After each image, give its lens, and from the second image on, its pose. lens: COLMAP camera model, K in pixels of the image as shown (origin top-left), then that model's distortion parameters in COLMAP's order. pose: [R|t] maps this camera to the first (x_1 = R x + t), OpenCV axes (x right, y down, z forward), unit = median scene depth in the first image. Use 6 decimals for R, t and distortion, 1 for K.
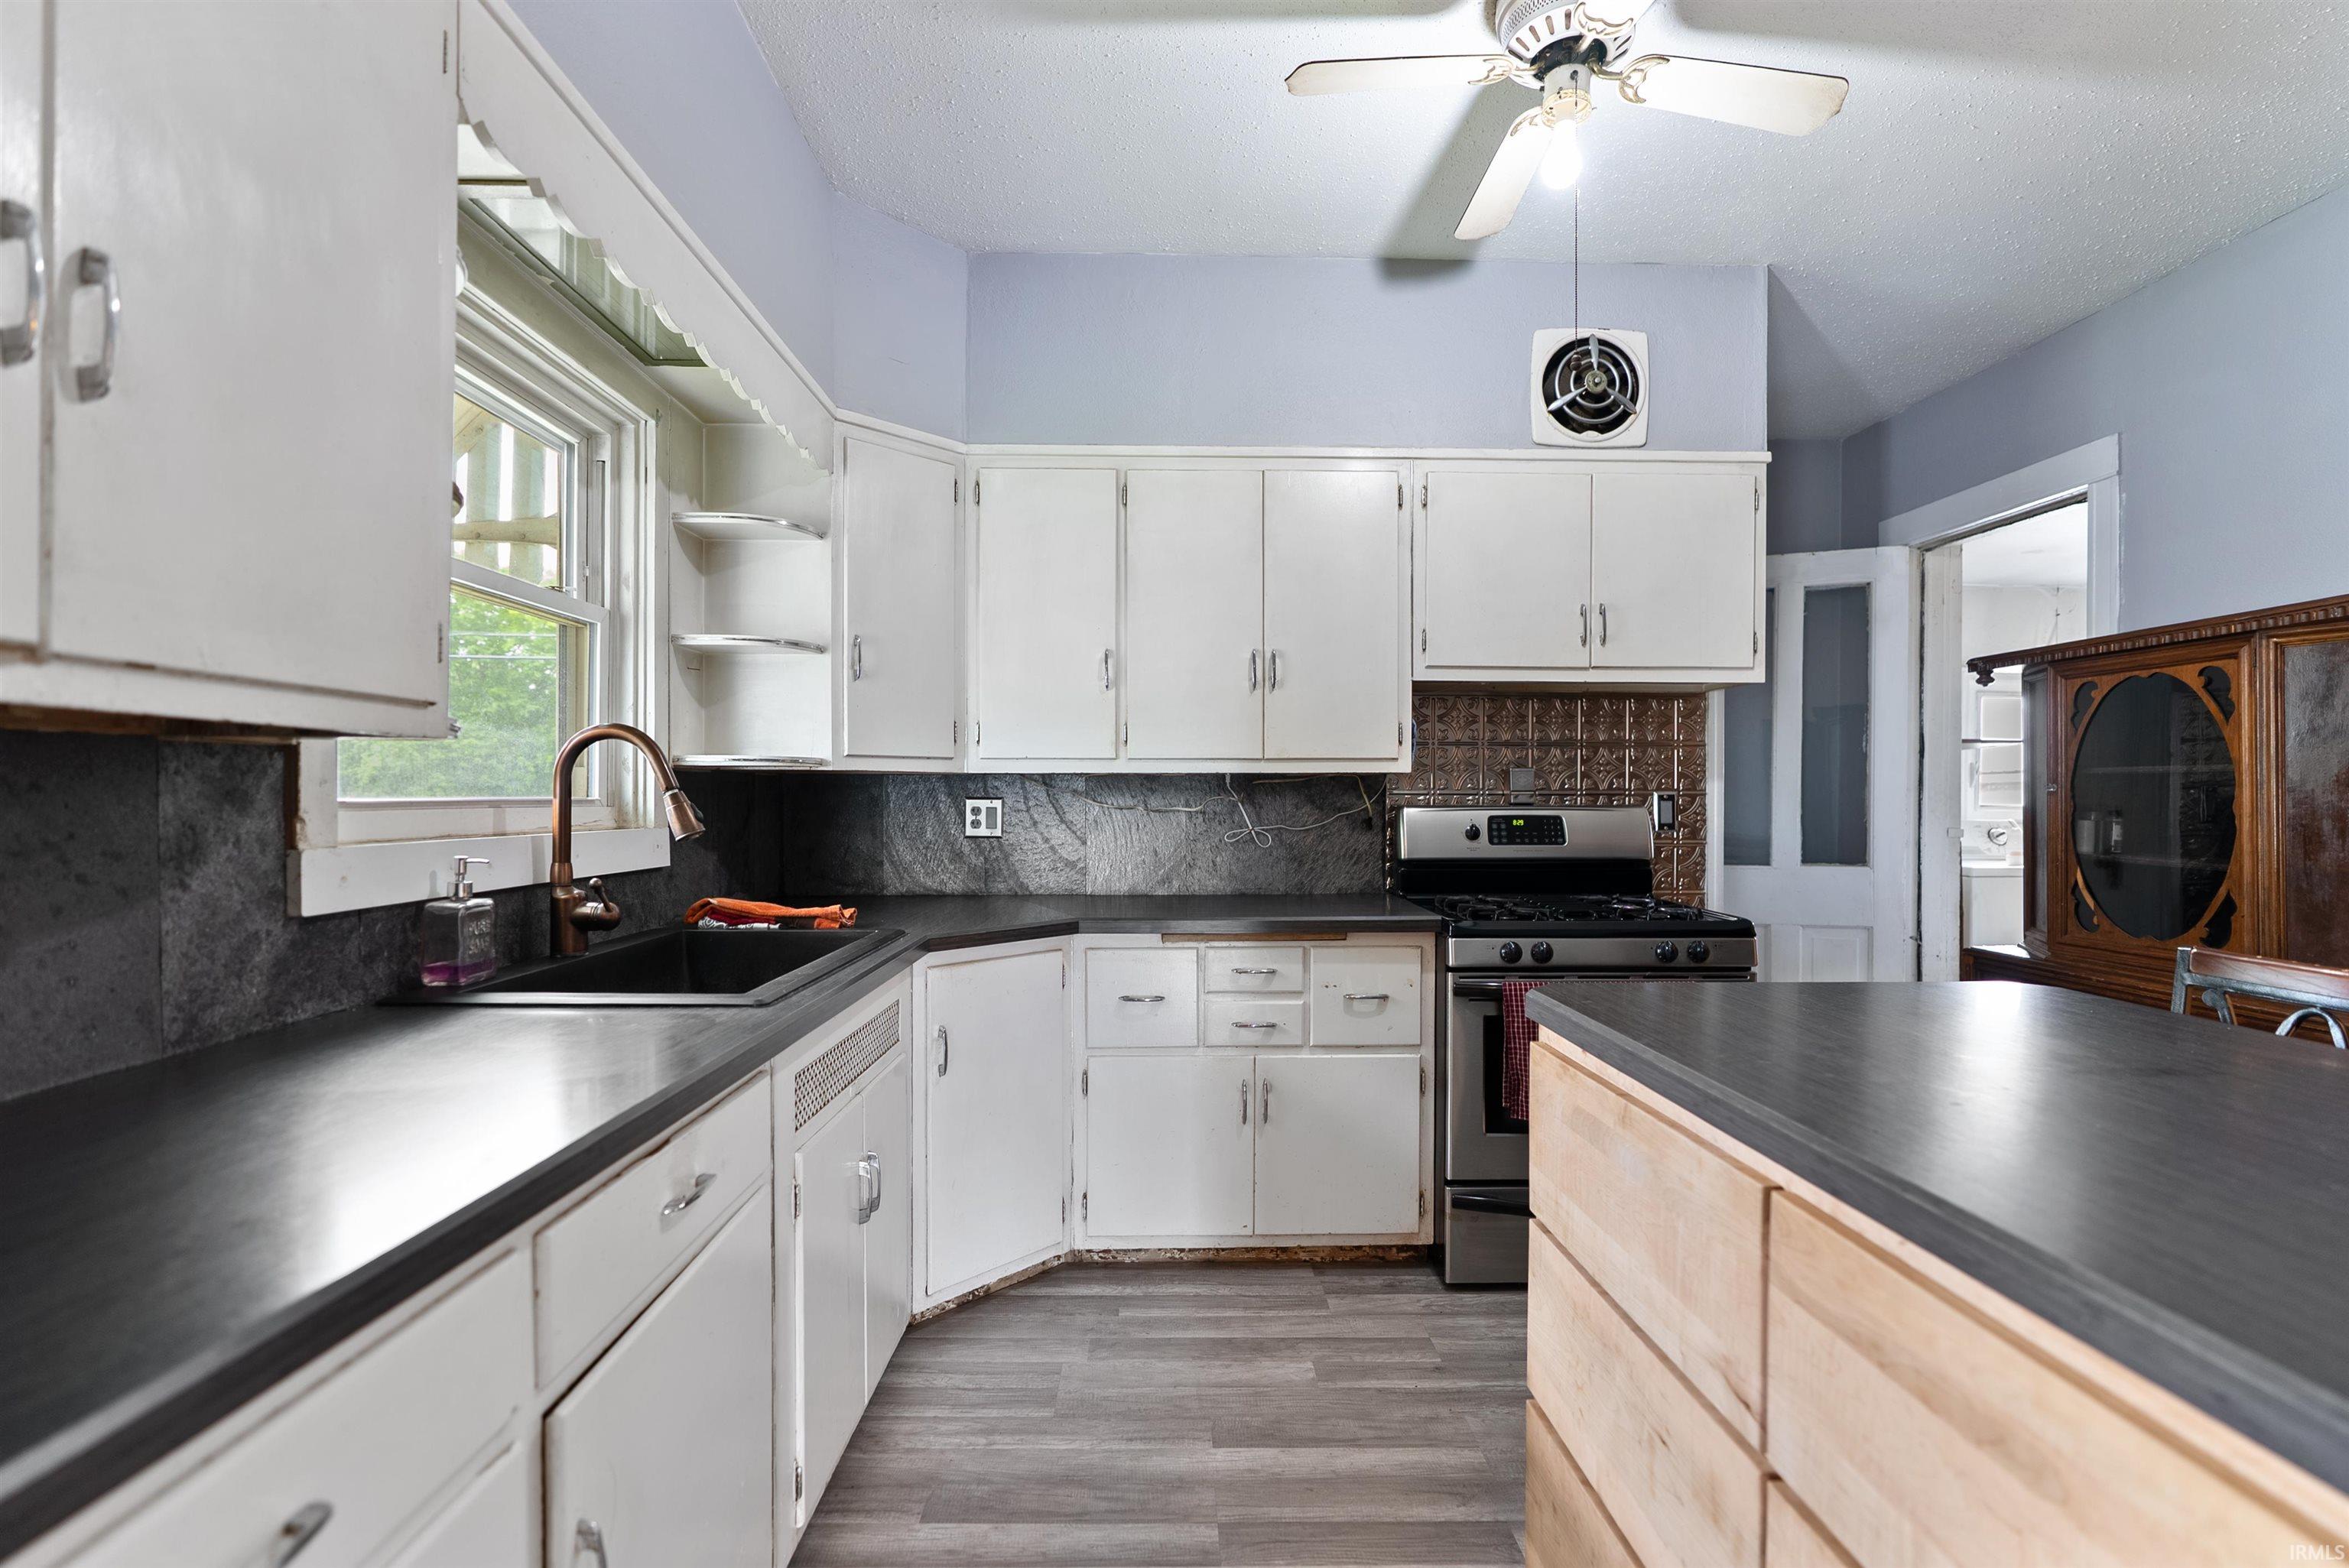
lens RADIAL K [[1088.3, 0, 1181.0], [0, 1088.3, 780.4], [0, 0, 1]] dist [-0.005836, -0.000813]
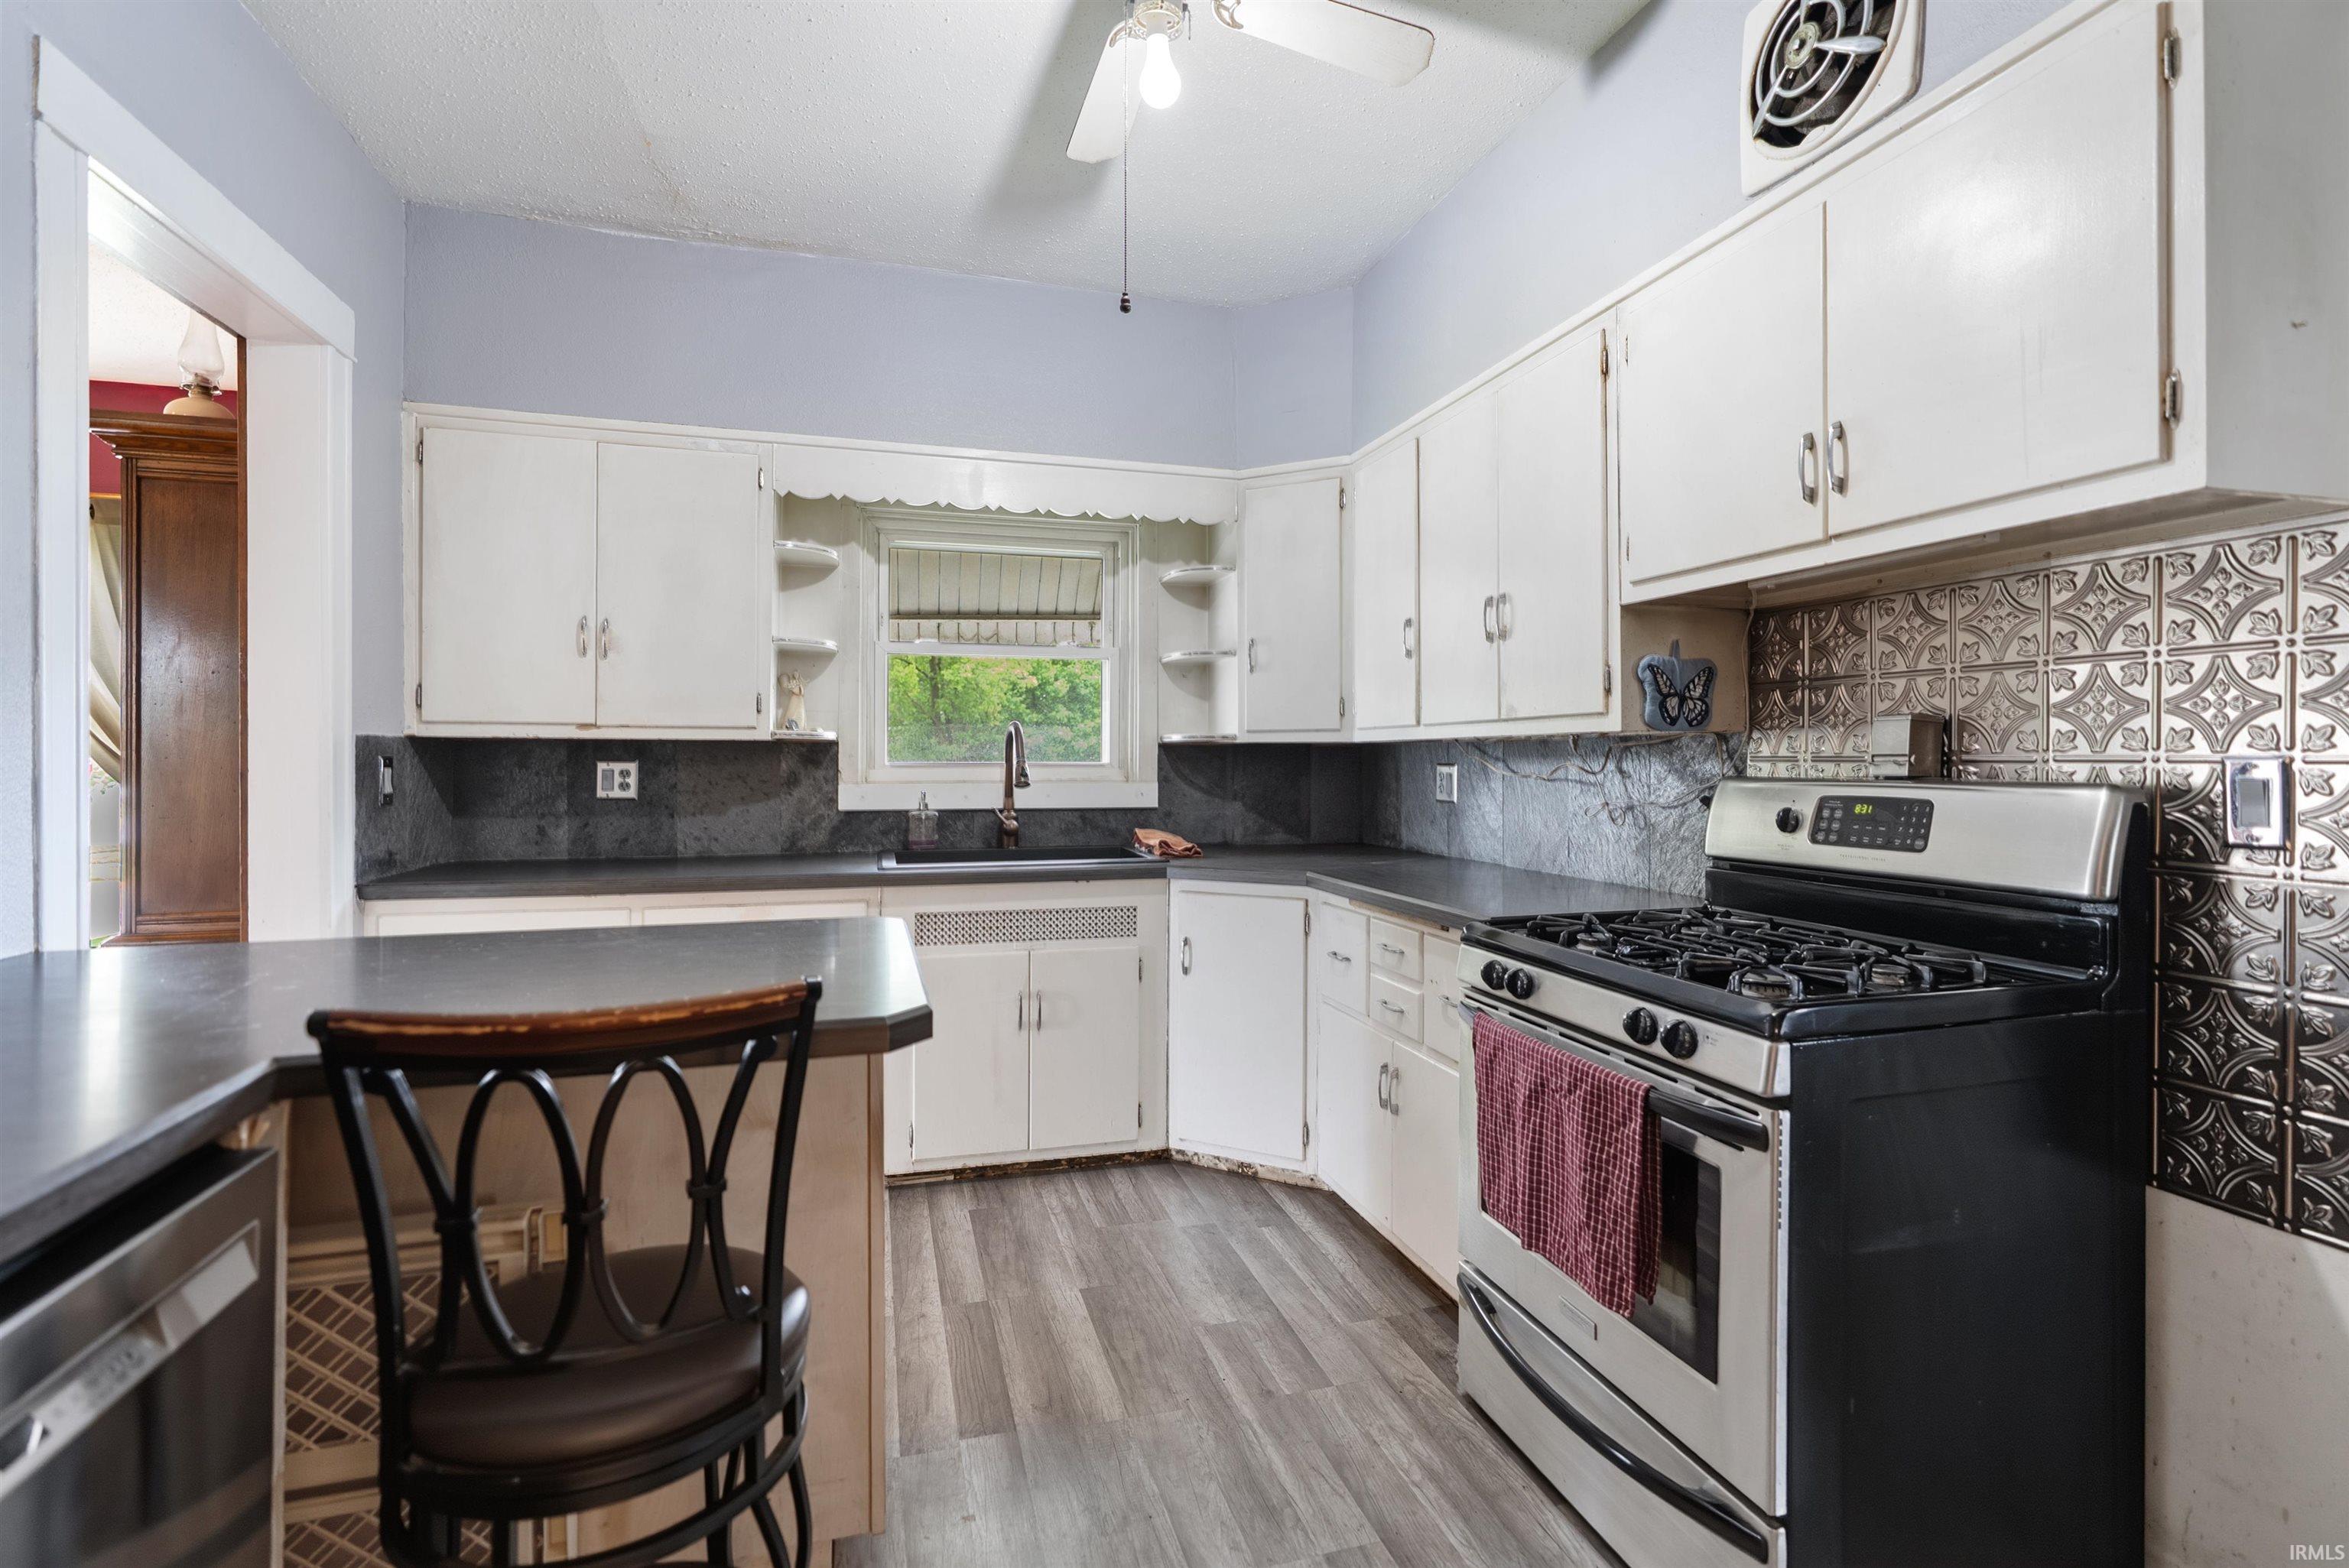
lens RADIAL K [[1088.3, 0, 1181.0], [0, 1088.3, 780.4], [0, 0, 1]] dist [-0.005836, -0.000813]
pose [[0.295778, 0.012598, -0.955174, 0.836172], [0.000301, 0.999912, 0.013281, 0.016329], [0.955257, -0.004215, 0.295748, 0.510033]]
